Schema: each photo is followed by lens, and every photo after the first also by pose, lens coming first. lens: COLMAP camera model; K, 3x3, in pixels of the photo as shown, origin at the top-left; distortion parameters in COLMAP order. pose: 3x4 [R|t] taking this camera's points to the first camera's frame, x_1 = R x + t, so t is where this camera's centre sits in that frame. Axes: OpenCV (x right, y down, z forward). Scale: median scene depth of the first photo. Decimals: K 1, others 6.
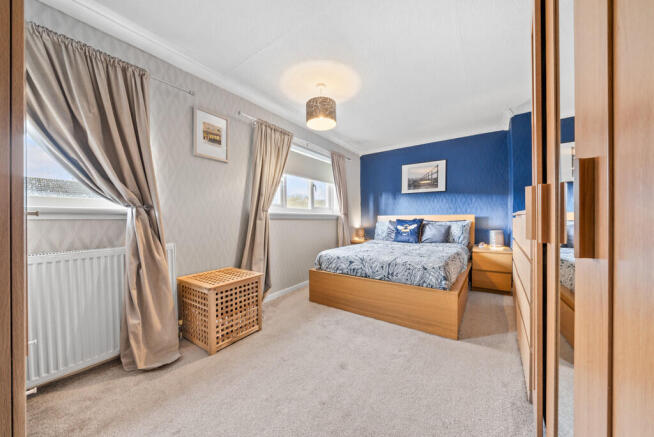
lens RADIAL K [[230.8, 0, 322.6], [0, 230.8, 220.7], [0, 0, 1]] dist [-0.001851, -0.000511]
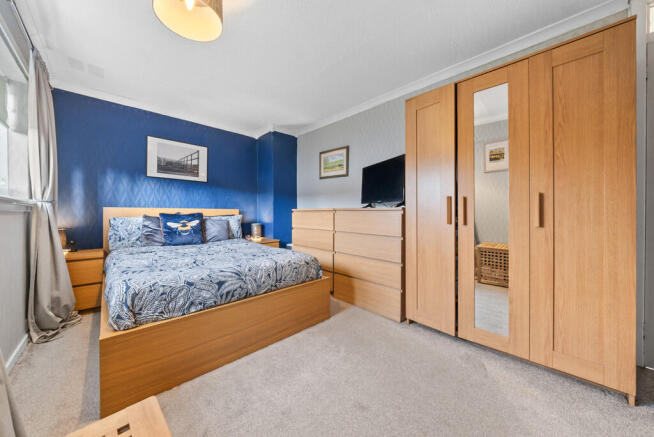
lens RADIAL K [[230.8, 0, 322.5], [0, 230.8, 214.7], [0, 0, 1]] dist [-0.001851, -0.000511]
pose [[0.177457, -0.000761, 0.984128, -0.297908], [0.006427, 0.999979, -0.000386, 0.000825], [-0.984108, 0.006393, 0.177458, 0.438845]]
